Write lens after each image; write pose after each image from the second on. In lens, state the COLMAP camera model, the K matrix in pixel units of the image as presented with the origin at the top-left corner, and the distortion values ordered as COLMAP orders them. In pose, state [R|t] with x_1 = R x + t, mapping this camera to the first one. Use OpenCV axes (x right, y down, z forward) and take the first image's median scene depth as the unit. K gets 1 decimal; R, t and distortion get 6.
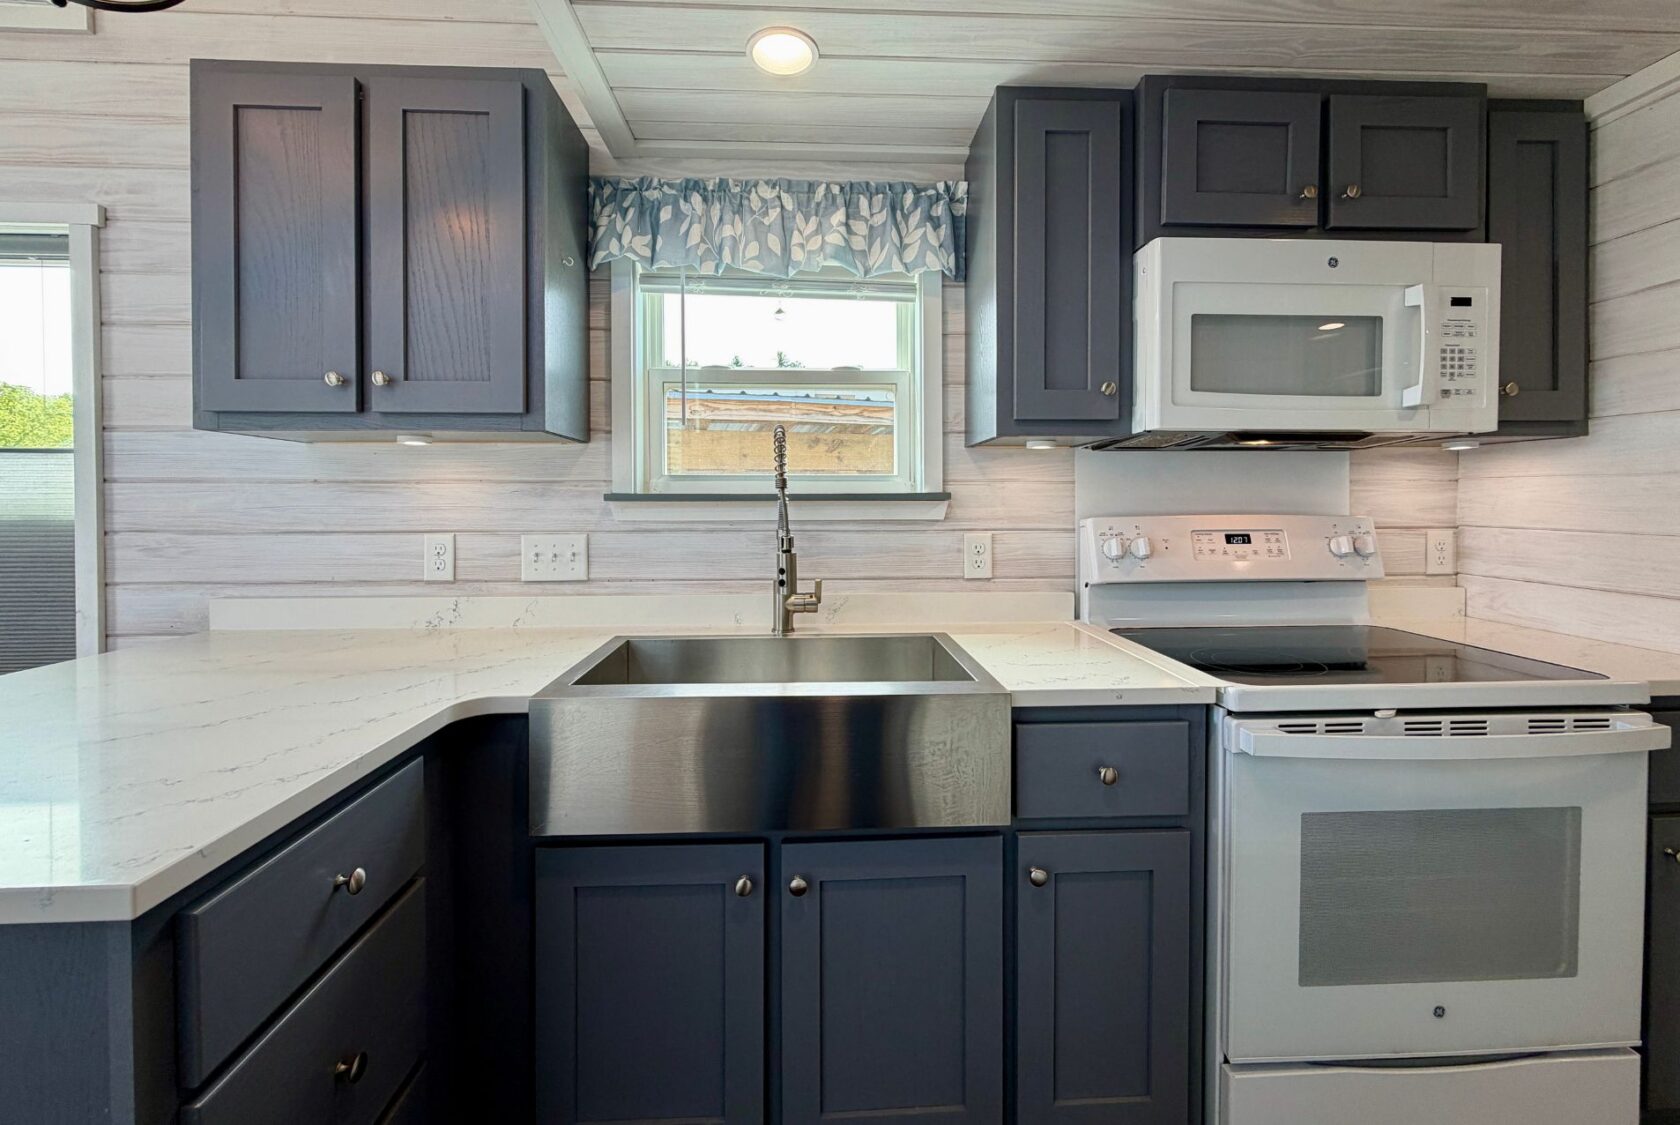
lens RADIAL K [[661.6, 0, 839.5], [0, 661.6, 515.3], [0, 0, 1]] dist [-0.000829, -0.000142]
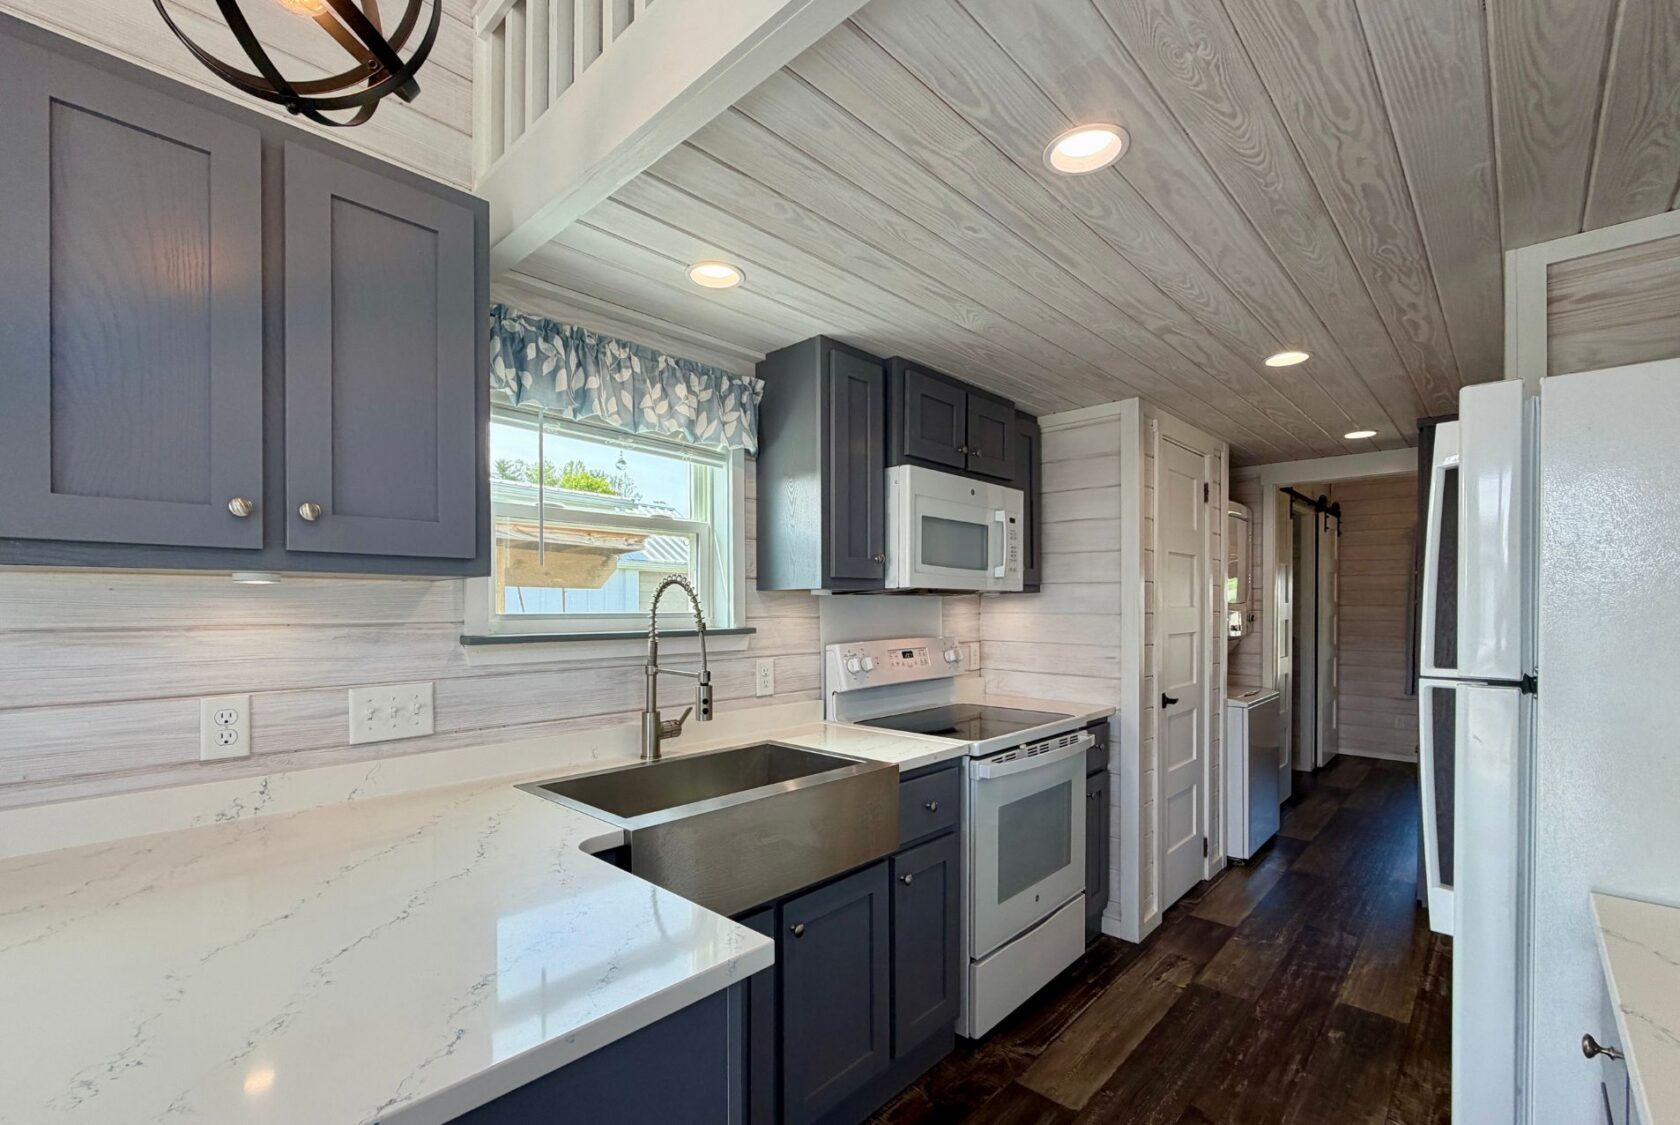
lens RADIAL K [[726.0, 0, 840.1], [0, 726.0, 618.2], [0, 0, 1]] dist [-0.000802, -0.000069]
pose [[0.717258, -0.010580, 0.696727, -0.680480], [0.015686, 0.999877, -0.000964, -0.049665], [-0.696631, 0.011620, 0.717335, -0.088010]]
